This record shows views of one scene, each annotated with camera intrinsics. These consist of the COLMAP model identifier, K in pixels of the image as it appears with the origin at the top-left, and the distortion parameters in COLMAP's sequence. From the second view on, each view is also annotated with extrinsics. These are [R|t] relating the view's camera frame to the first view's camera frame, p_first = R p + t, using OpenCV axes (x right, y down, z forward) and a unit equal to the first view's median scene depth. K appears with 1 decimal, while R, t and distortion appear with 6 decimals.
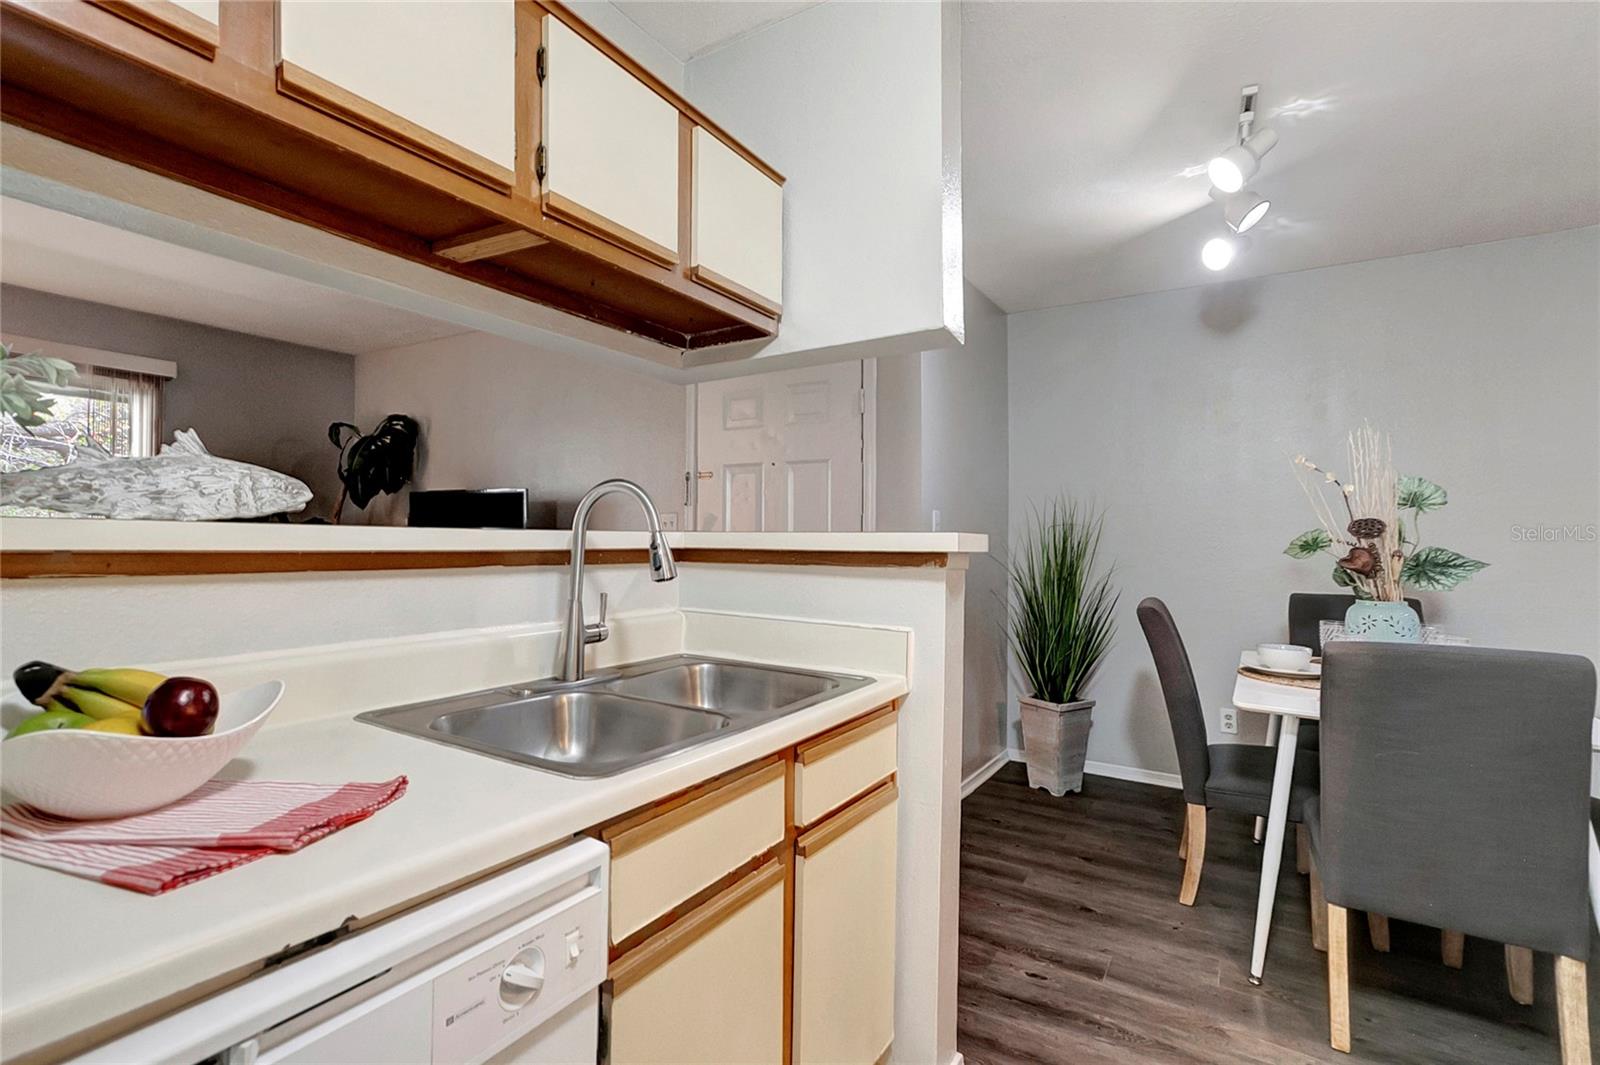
lens RADIAL K [[761.3, 0, 798.6], [0, 761.3, 511.6], [0, 0, 1]] dist [-0.017976, 0.026933]
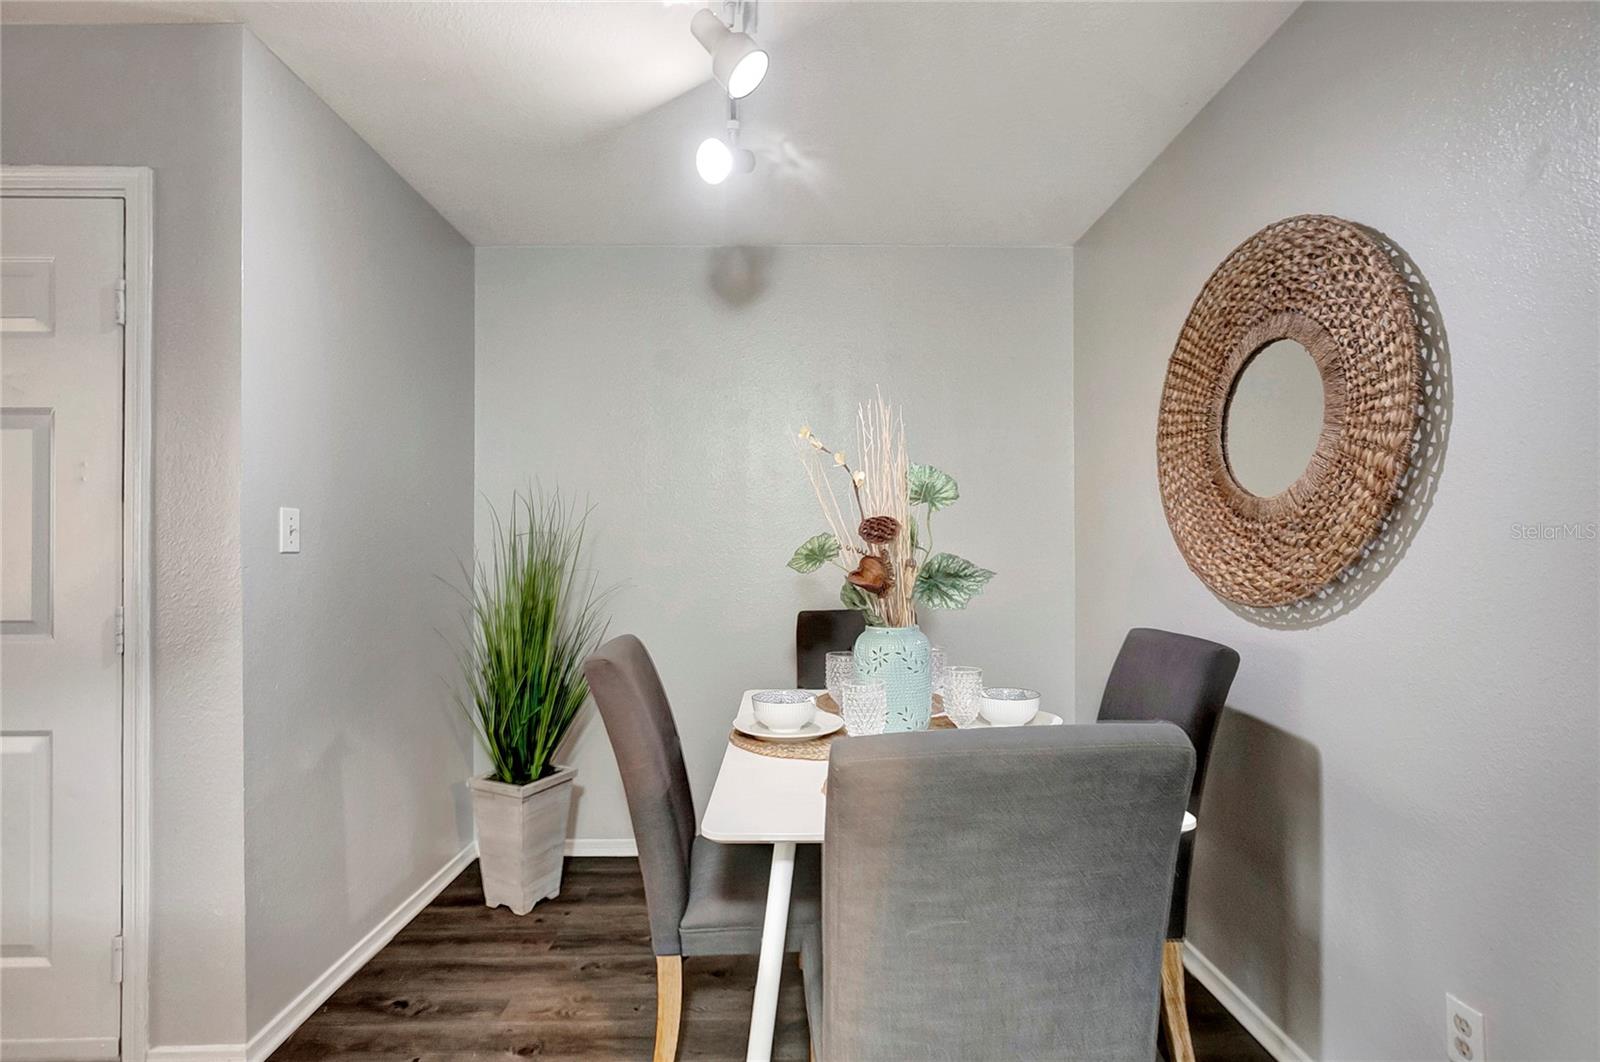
lens RADIAL K [[765.7, 0, 799.0], [0, 765.7, 546.2], [0, 0, 1]] dist [-0.026574, 0.013925]
pose [[0.845985, -0.012274, 0.533066, 0.357819], [-0.000970, 0.999698, 0.024557, 0.024886], [-0.533206, -0.021292, 0.845717, 0.516360]]
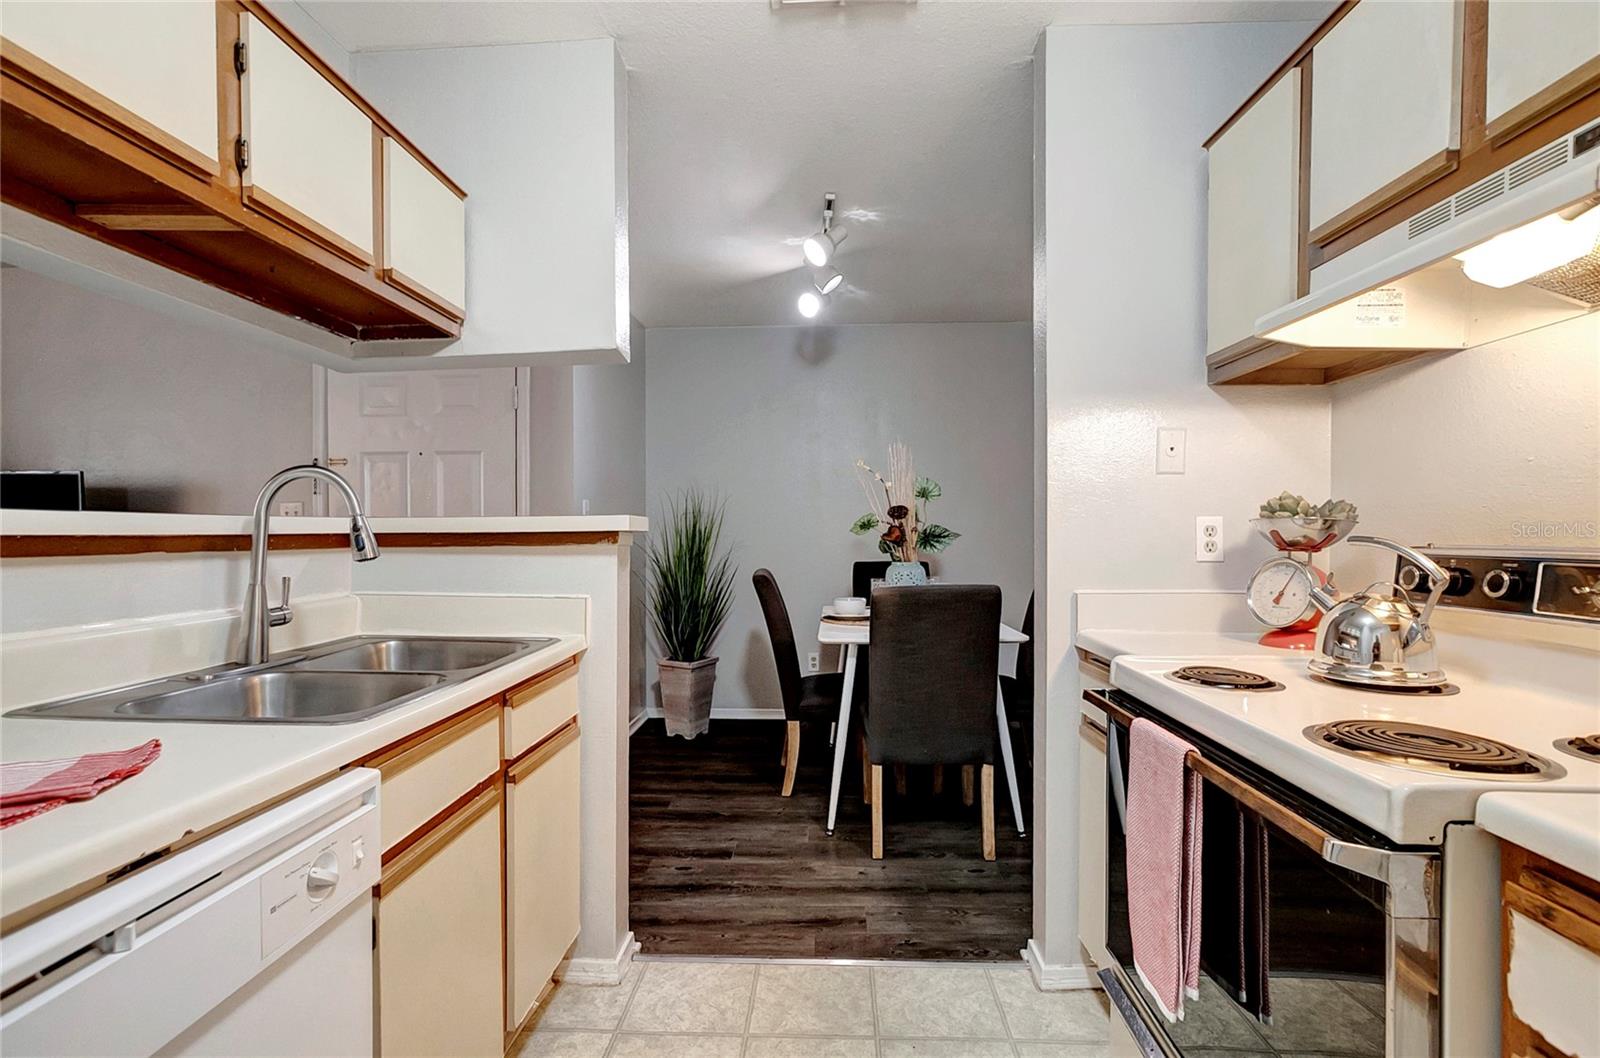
lens RADIAL K [[714.5, 0, 800.0], [0, 714.5, 529.0], [0, 0, 1]] dist [0.015844, 0.000105]
pose [[0.877641, -0.018200, 0.478973, -0.079901], [0.001229, 0.999361, 0.035721, 0.006464], [-0.479317, -0.030762, 0.877103, -0.123202]]
